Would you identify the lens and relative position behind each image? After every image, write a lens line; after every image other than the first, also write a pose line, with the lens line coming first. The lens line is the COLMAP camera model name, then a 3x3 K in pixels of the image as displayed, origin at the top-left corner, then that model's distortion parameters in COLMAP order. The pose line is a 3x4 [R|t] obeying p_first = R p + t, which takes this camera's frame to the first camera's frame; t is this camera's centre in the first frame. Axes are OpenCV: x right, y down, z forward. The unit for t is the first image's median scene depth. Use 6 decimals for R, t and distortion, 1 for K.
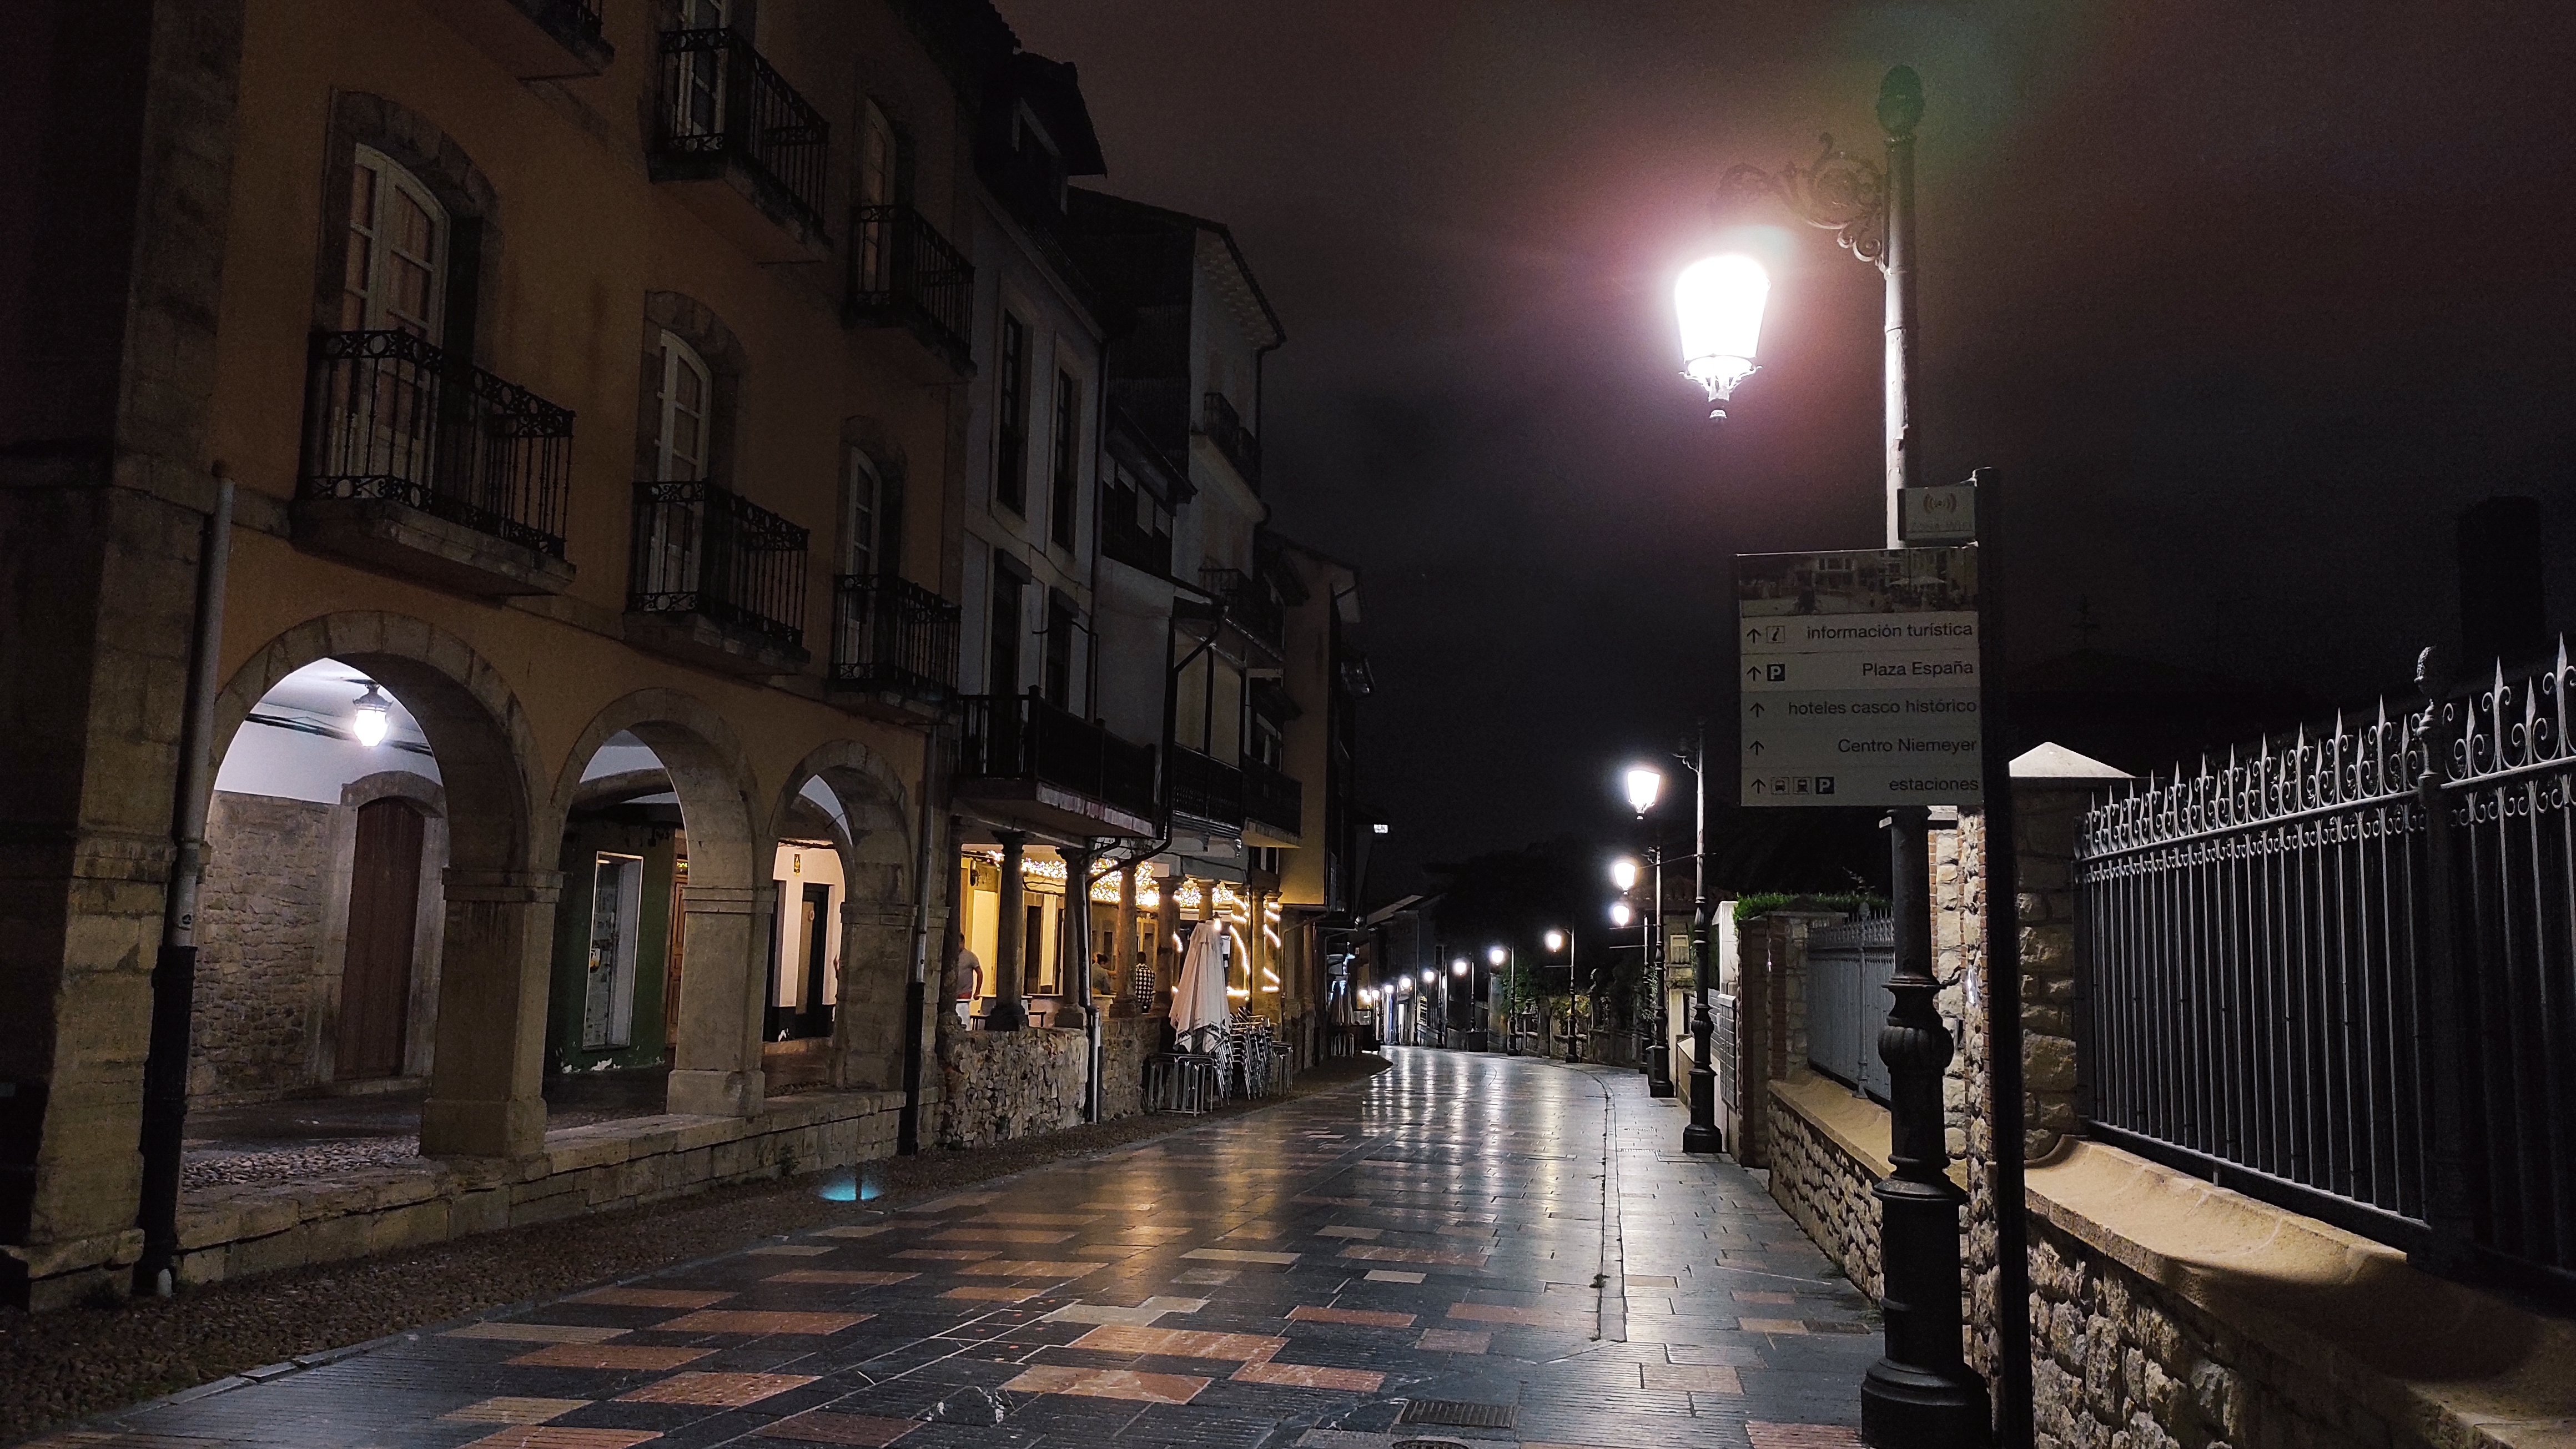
lens RADIAL K [[1837.5, 0, 1288.9], [0, 1837.5, 726.5], [0, 0, 1]] dist [0.037183, -0.043756]
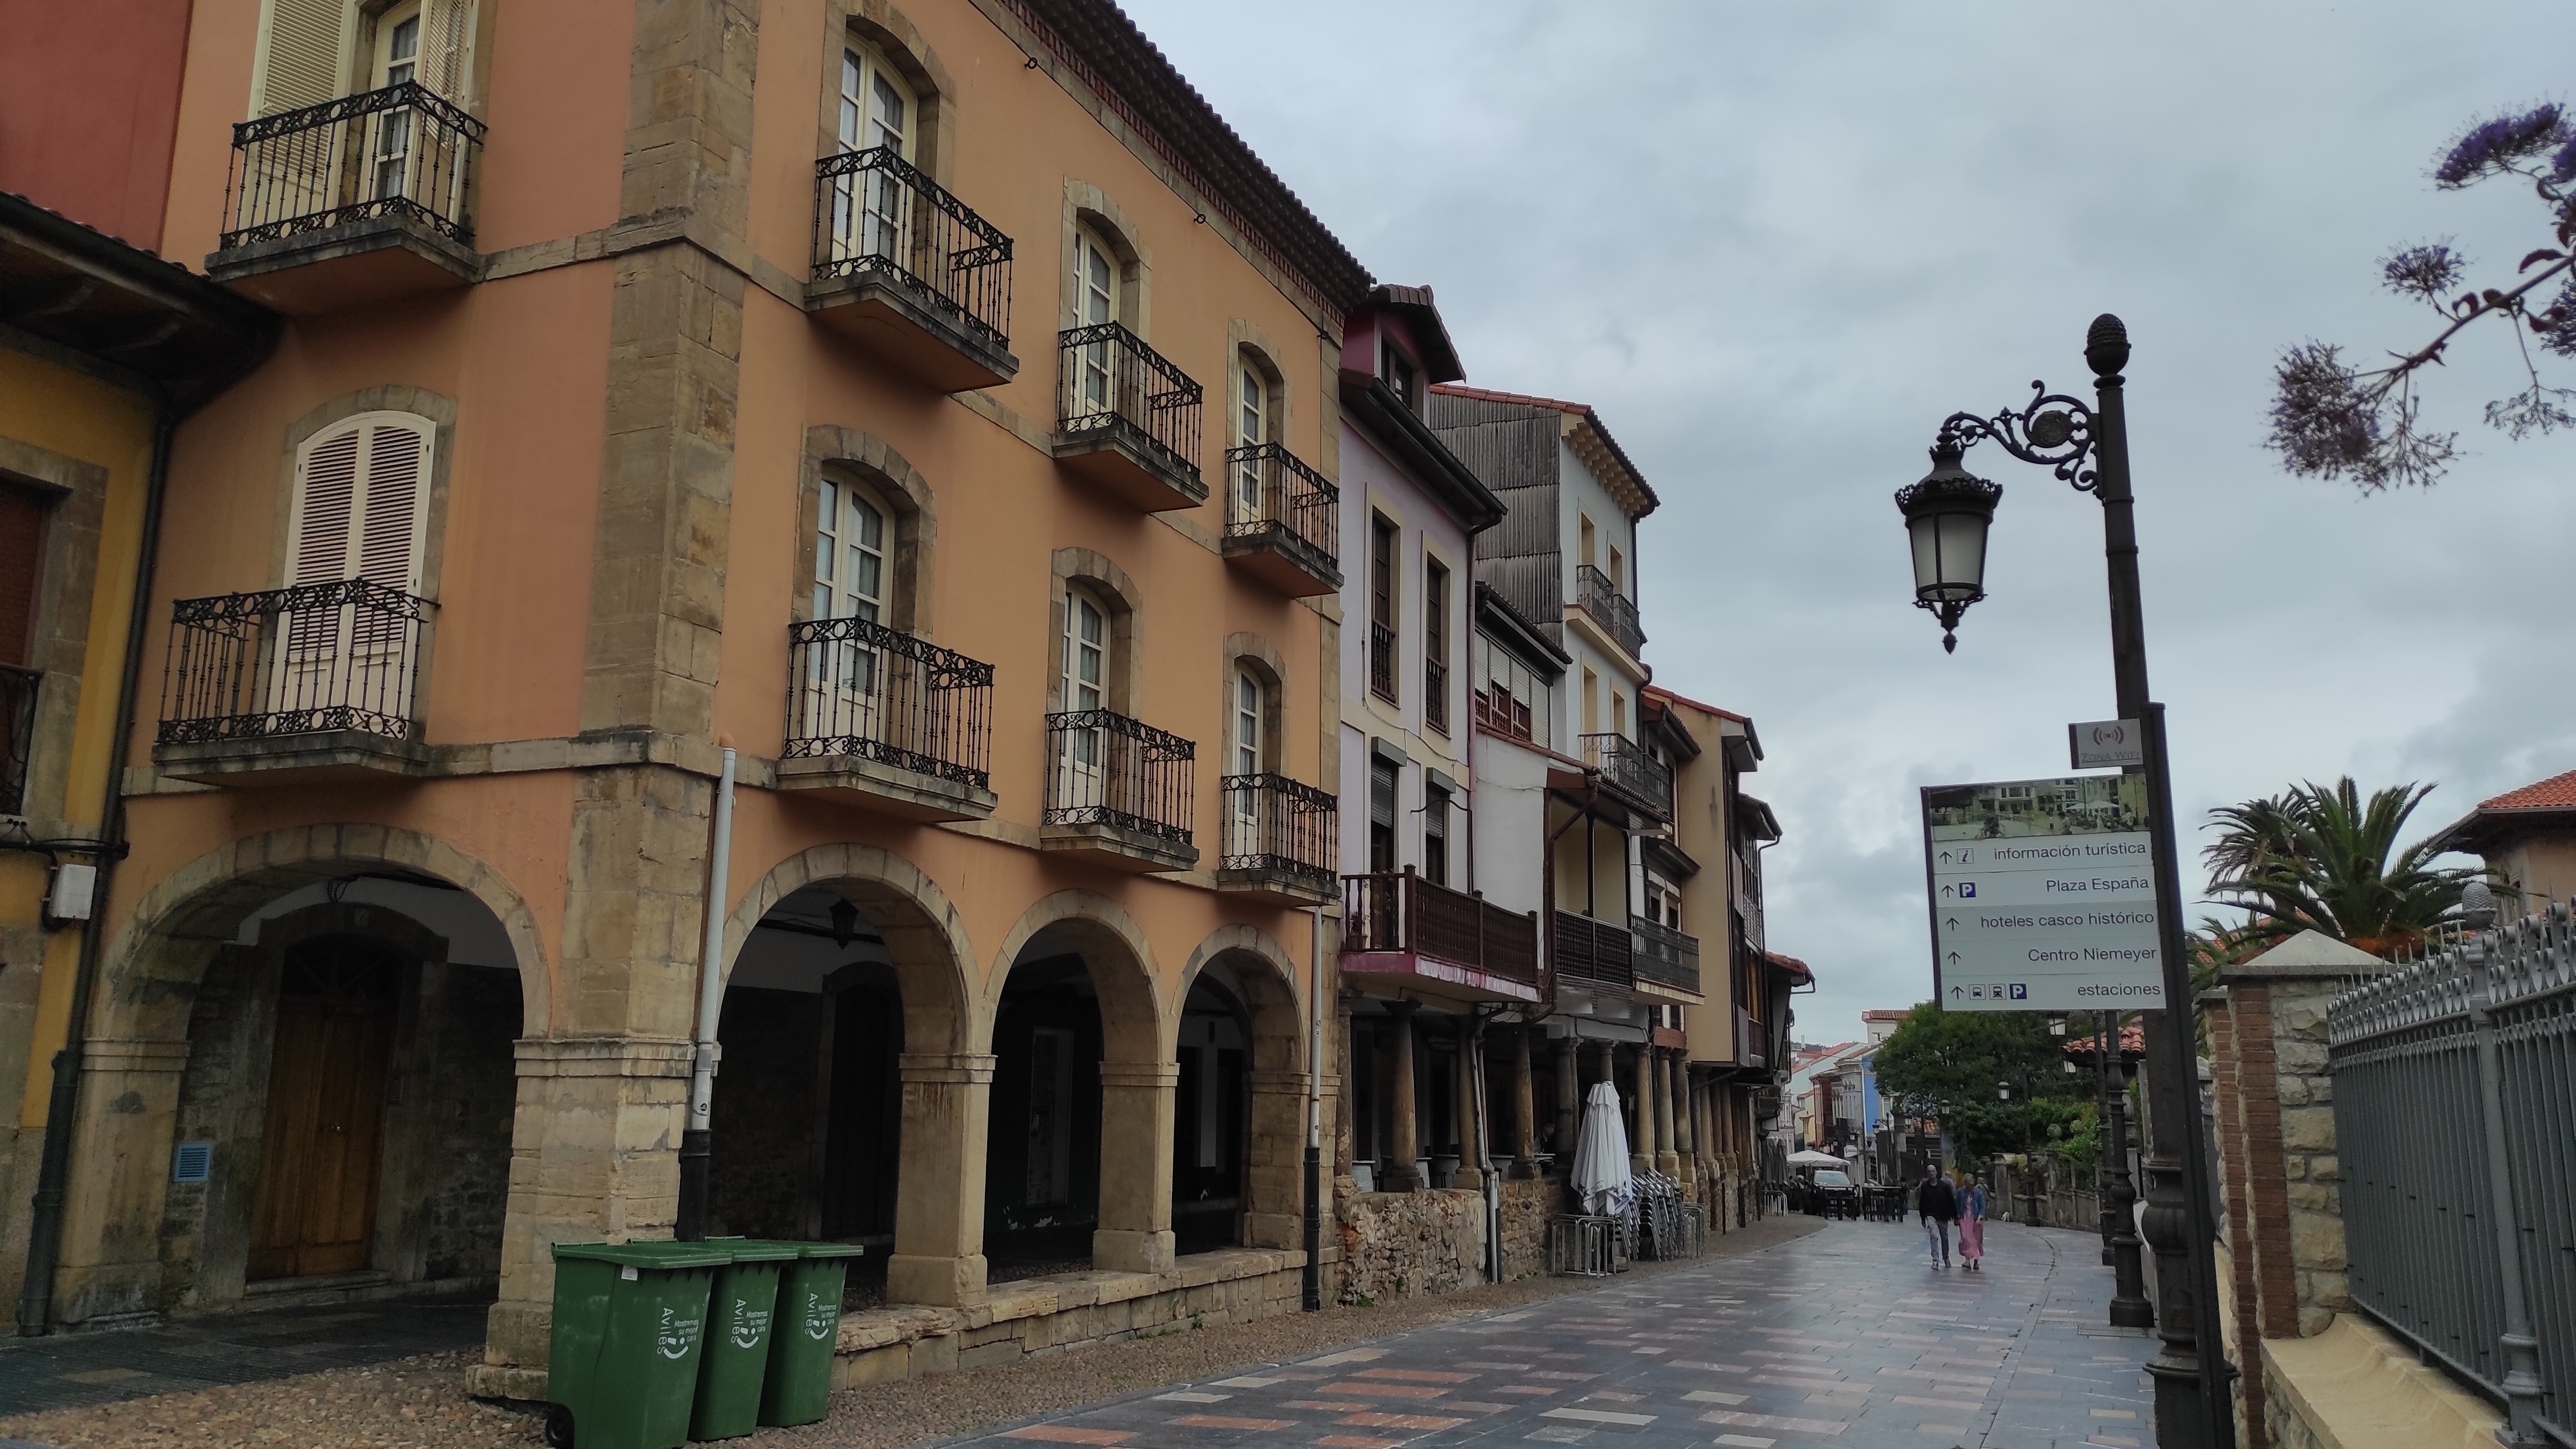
lens RADIAL K [[1837.5, 0, 1285.1], [0, 1837.5, 723.6], [0, 0, 1]] dist [0.037183, -0.043756]
pose [[0.972666, -0.055165, -0.225563, 0.058631], [0.036682, 0.995677, -0.085330, -0.024759], [0.229295, 0.074723, 0.970485, -0.099439]]
